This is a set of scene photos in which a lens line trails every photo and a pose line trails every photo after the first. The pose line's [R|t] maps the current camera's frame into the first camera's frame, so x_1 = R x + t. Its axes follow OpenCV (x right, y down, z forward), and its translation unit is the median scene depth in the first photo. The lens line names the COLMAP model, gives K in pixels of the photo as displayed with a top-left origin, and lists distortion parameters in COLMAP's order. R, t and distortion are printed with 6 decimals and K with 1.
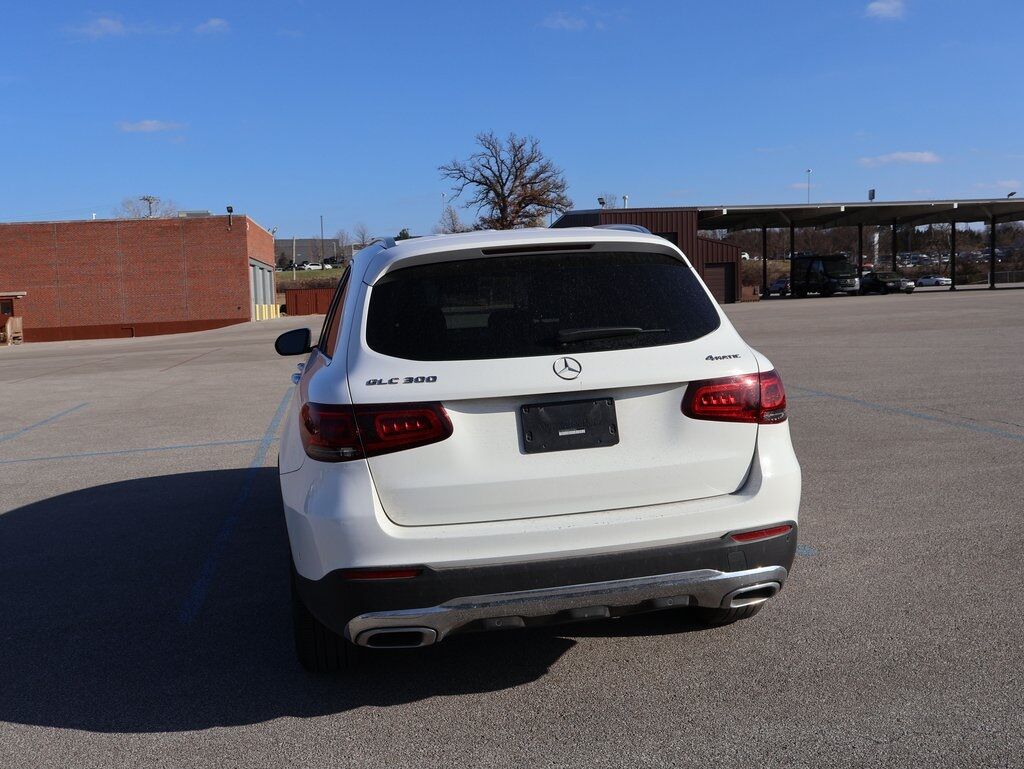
lens RADIAL K [[1073.2, 0, 512.5], [0, 1073.2, 402.4], [0, 0, 1]] dist [-0.017470, -0.008818]
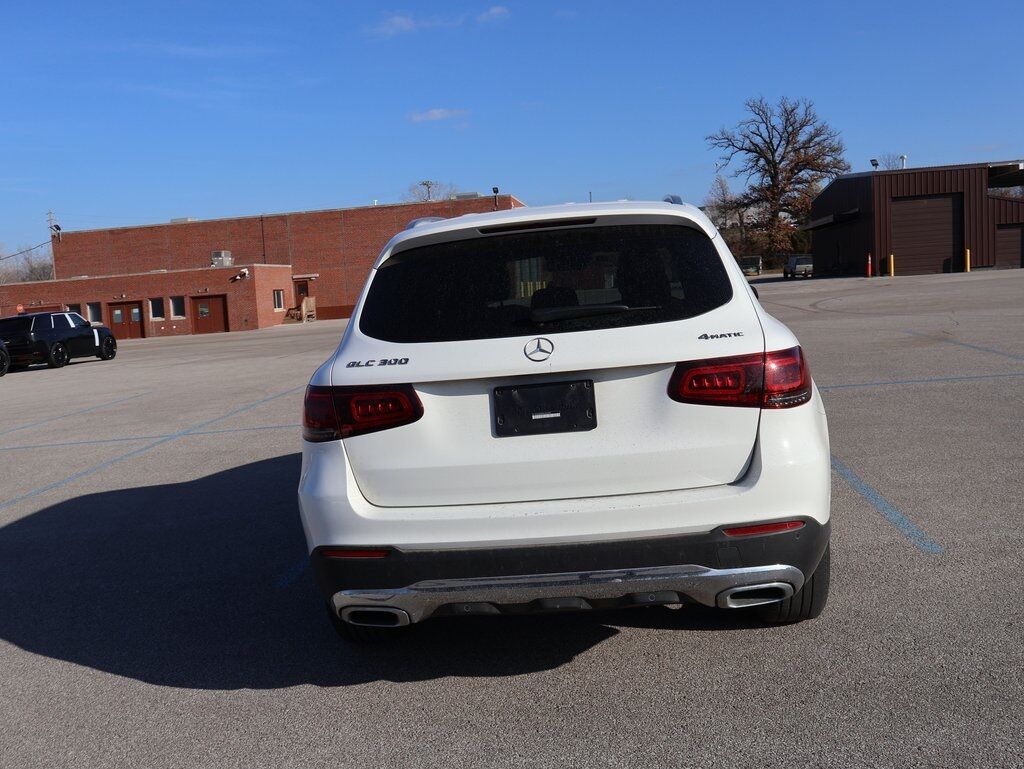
lens RADIAL K [[1058.9, 0, 462.3], [0, 1058.9, 385.7], [0, 0, 1]] dist [-0.007521, -0.014285]
pose [[0.957168, 0.003513, -0.289512, 0.250805], [-0.000618, 0.999949, 0.010090, -0.008429], [0.289532, -0.009479, 0.957121, 0.065668]]
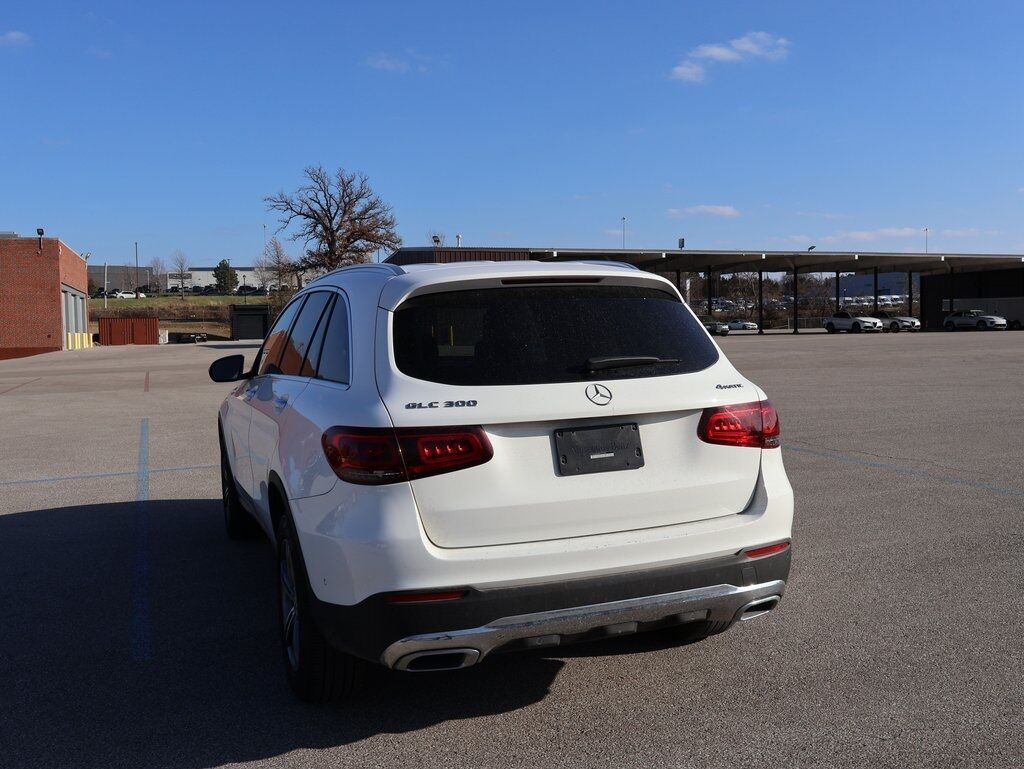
lens RADIAL K [[1059.5, 0, 561.6], [0, 1059.5, 386.2], [0, 0, 1]] dist [-0.011814, -0.006768]
pose [[0.978635, 0.013082, 0.205188, -0.189780], [-0.003124, 0.998805, -0.048781, 0.010403], [-0.205581, 0.047098, 0.977506, -0.004749]]
